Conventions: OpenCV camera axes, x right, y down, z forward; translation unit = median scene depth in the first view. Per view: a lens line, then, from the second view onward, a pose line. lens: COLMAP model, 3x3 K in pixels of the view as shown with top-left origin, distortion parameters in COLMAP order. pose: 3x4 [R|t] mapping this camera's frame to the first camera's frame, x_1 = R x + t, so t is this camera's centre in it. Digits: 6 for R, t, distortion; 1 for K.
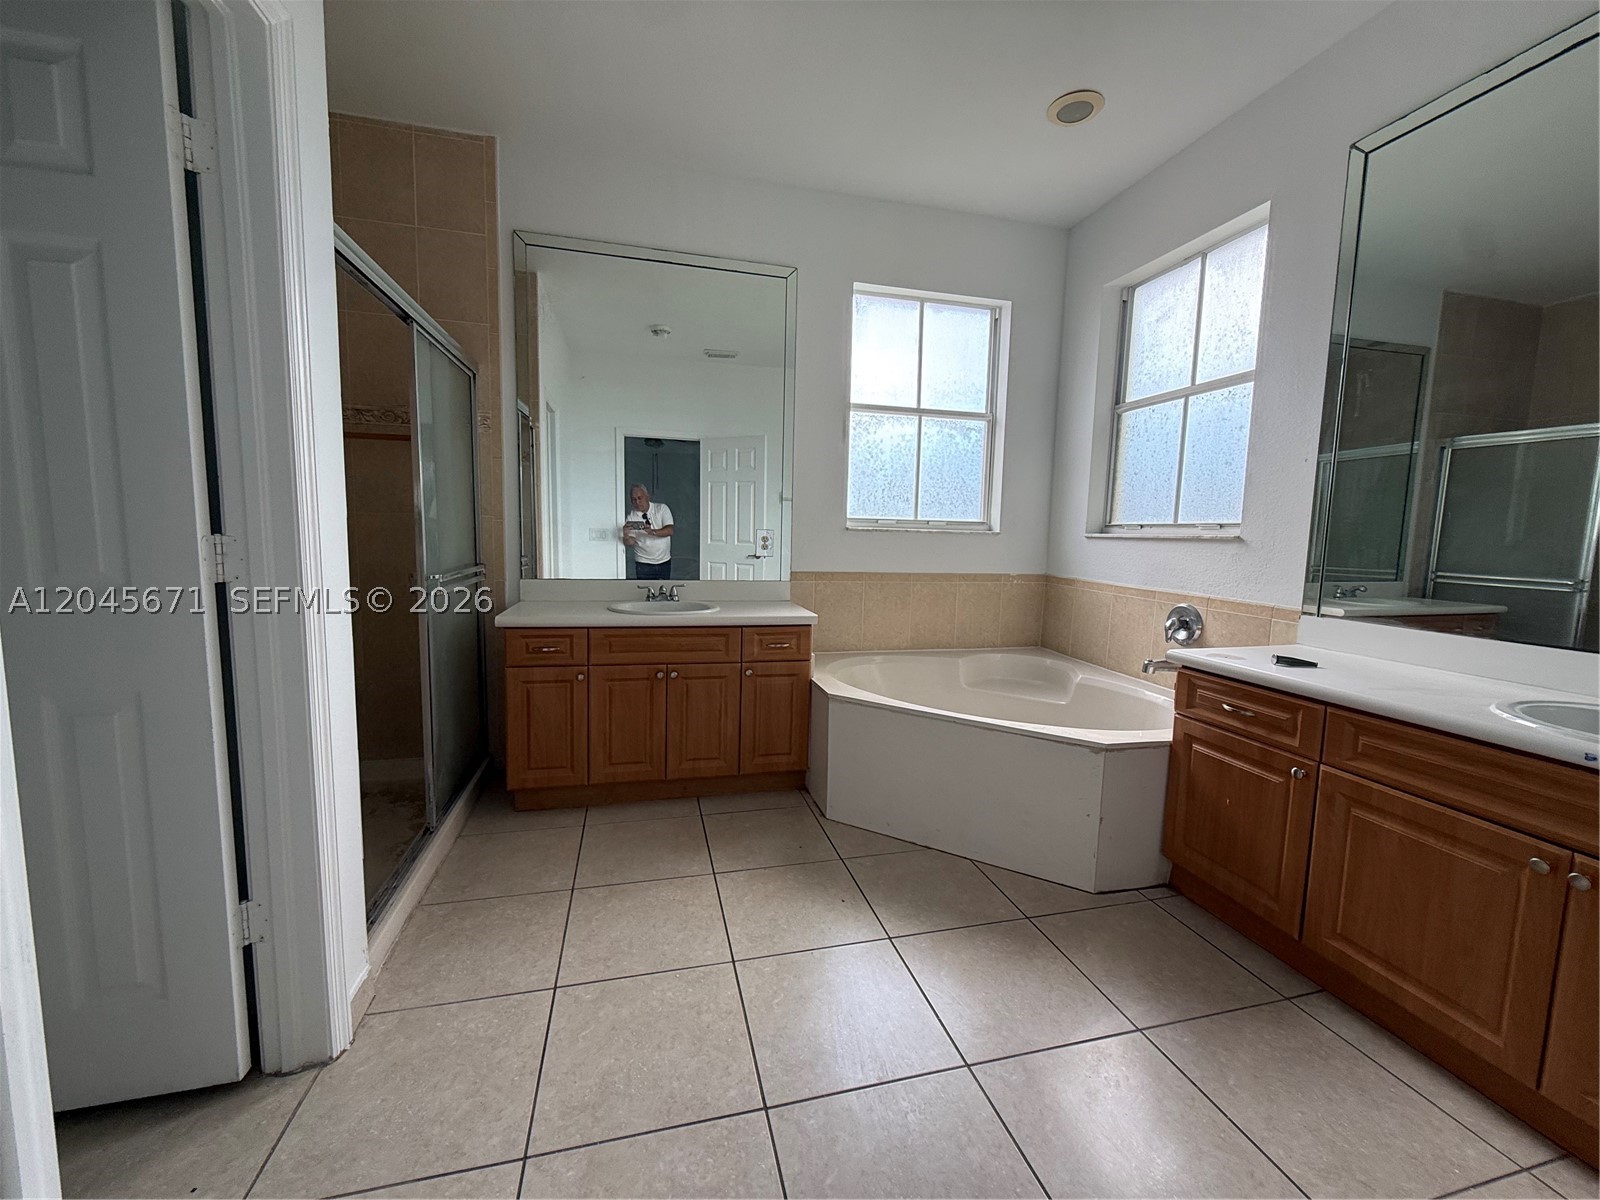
lens RADIAL K [[638.0, 0, 803.5], [0, 638.0, 598.5], [0, 0, 1]] dist [0.001207, -0.000050]
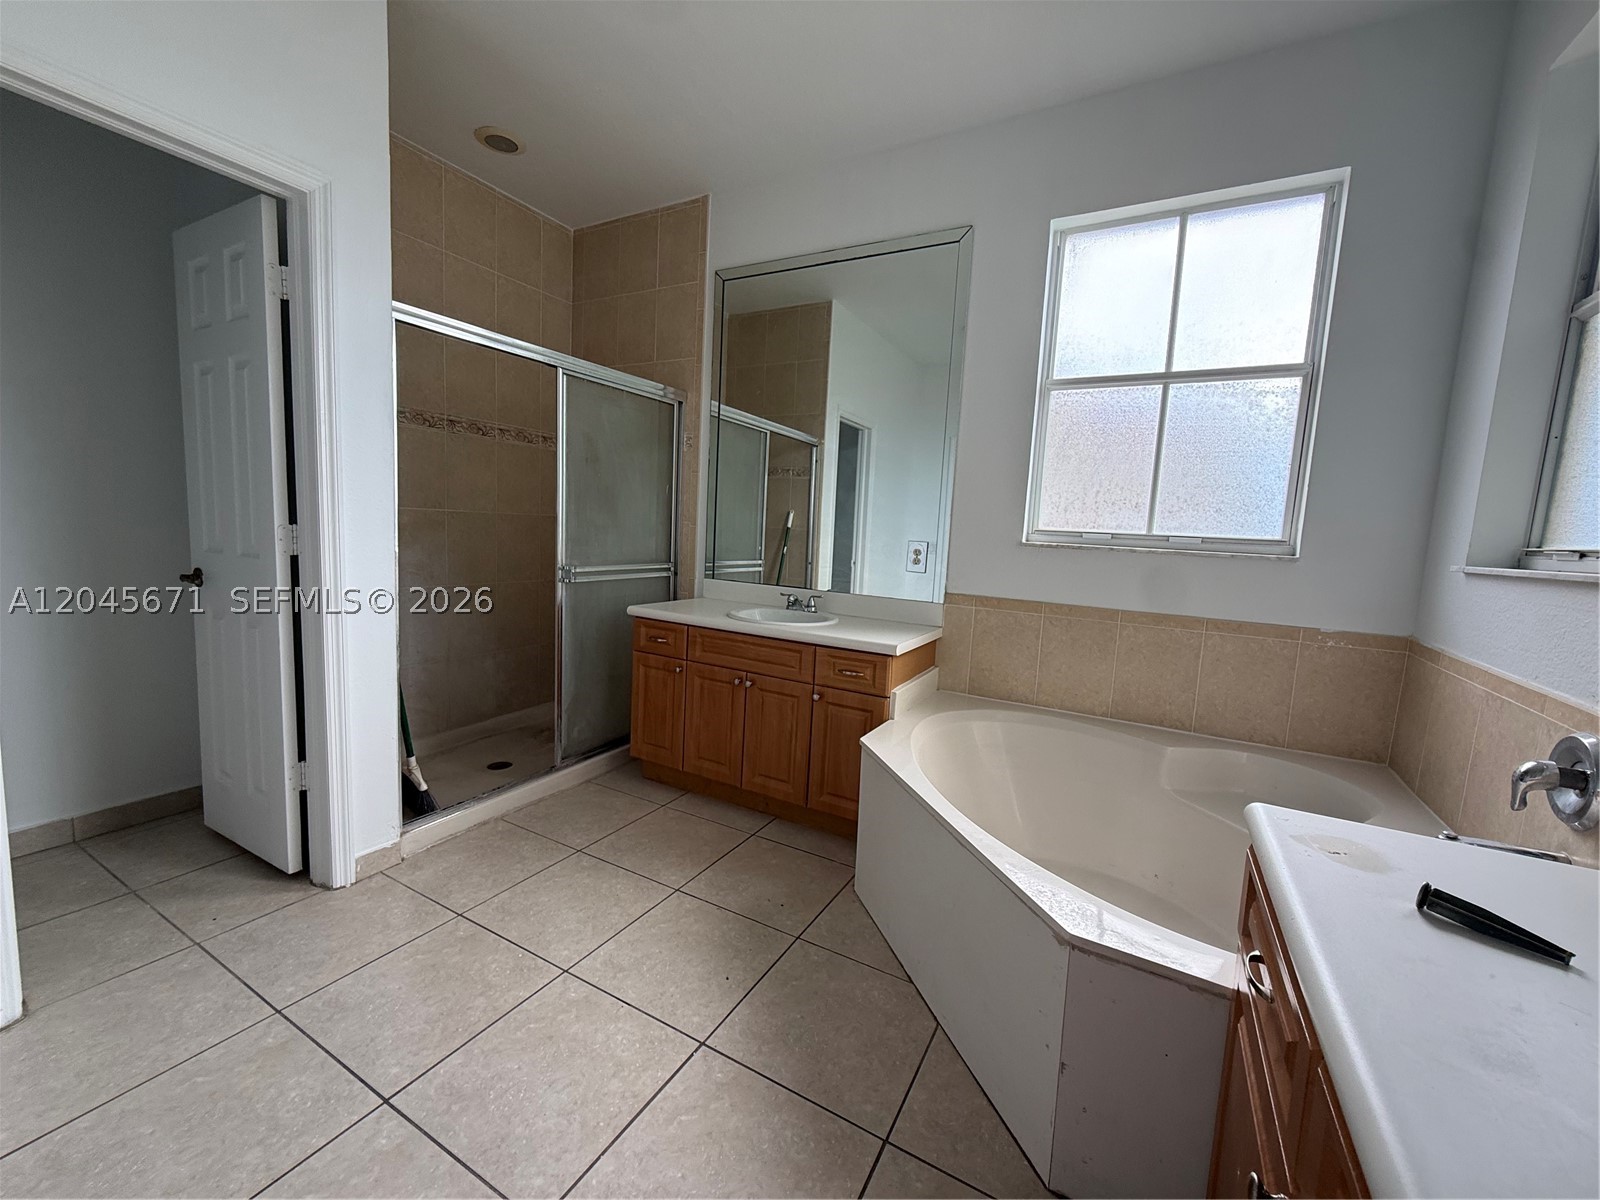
lens RADIAL K [[638.0, 0, 803.5], [0, 638.0, 598.5], [0, 0, 1]] dist [0.001207, -0.000050]
pose [[0.729075, 0.087856, -0.678772, 0.487427], [-0.104736, 0.994368, 0.016207, -0.033875], [0.676373, 0.059276, 0.734170, 0.312790]]
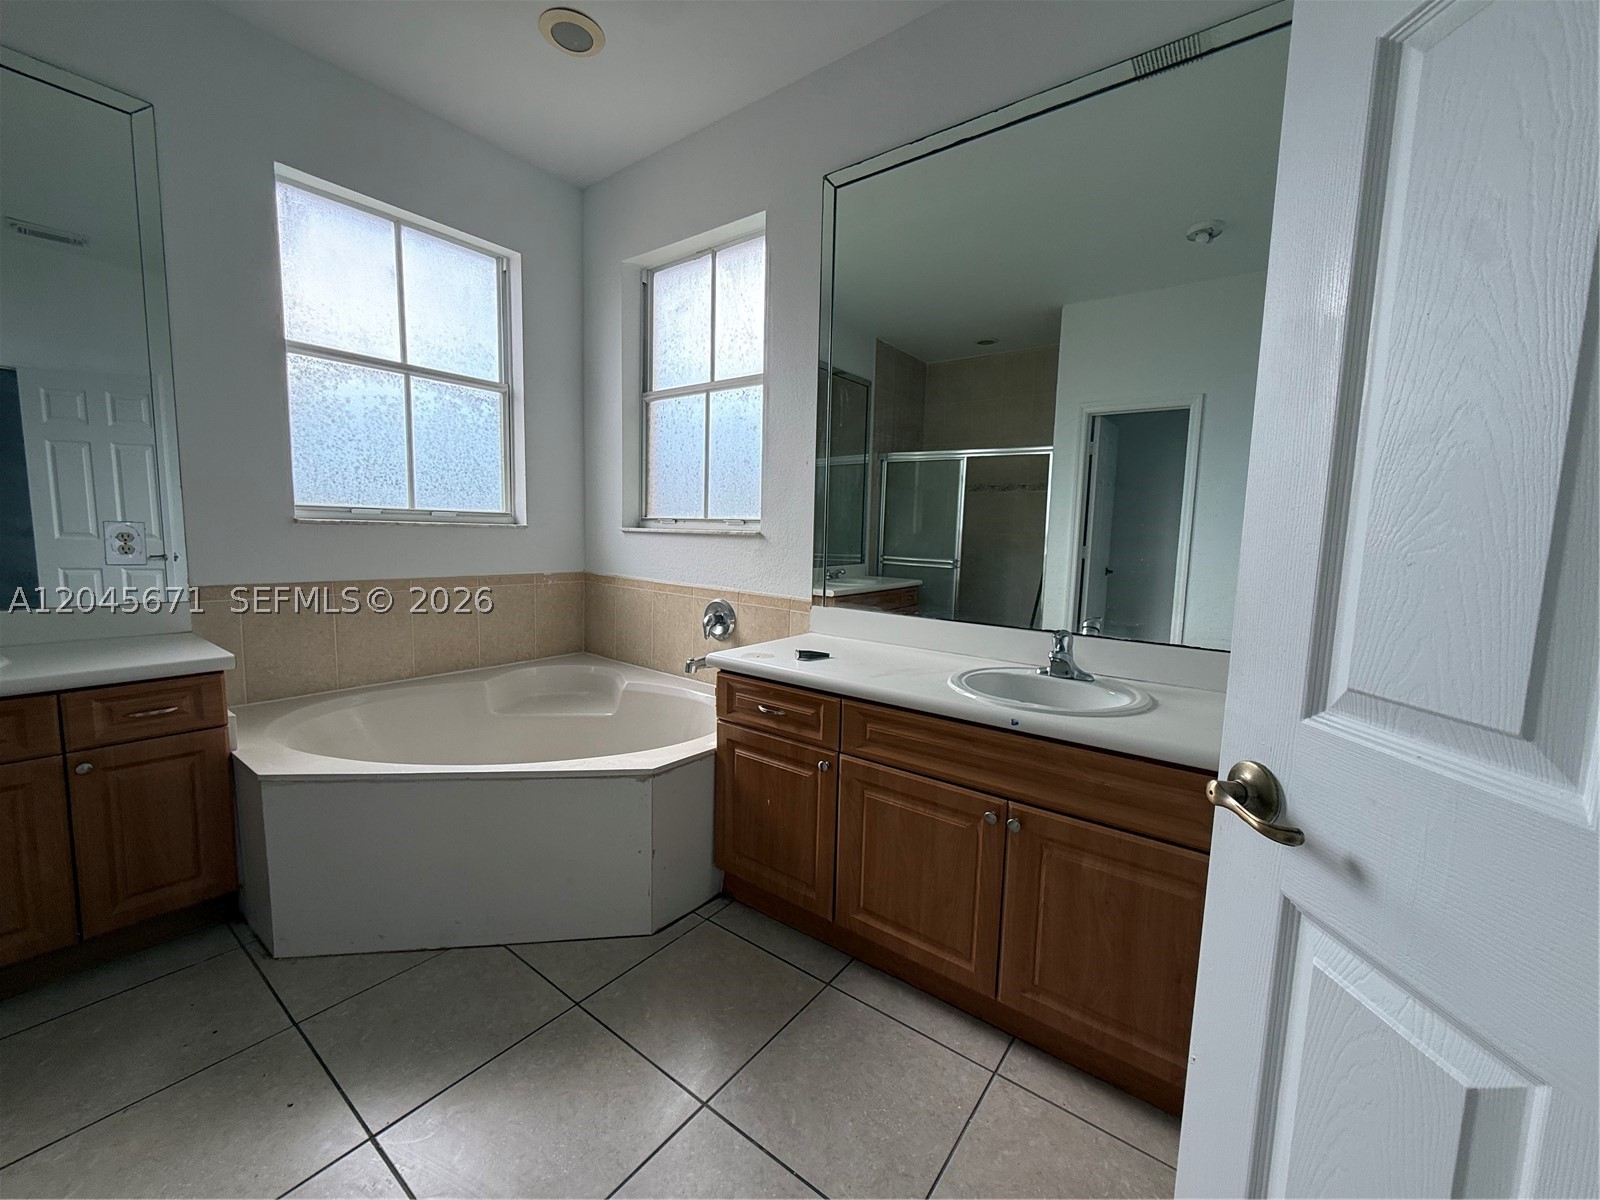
lens RADIAL K [[638.0, 0, 803.5], [0, 638.0, 598.5], [0, 0, 1]] dist [0.001207, -0.000050]
pose [[0.781357, -0.069071, 0.620250, 0.075903], [0.056518, 0.997604, 0.039894, -0.024735], [-0.621520, 0.003884, 0.783389, 0.125854]]
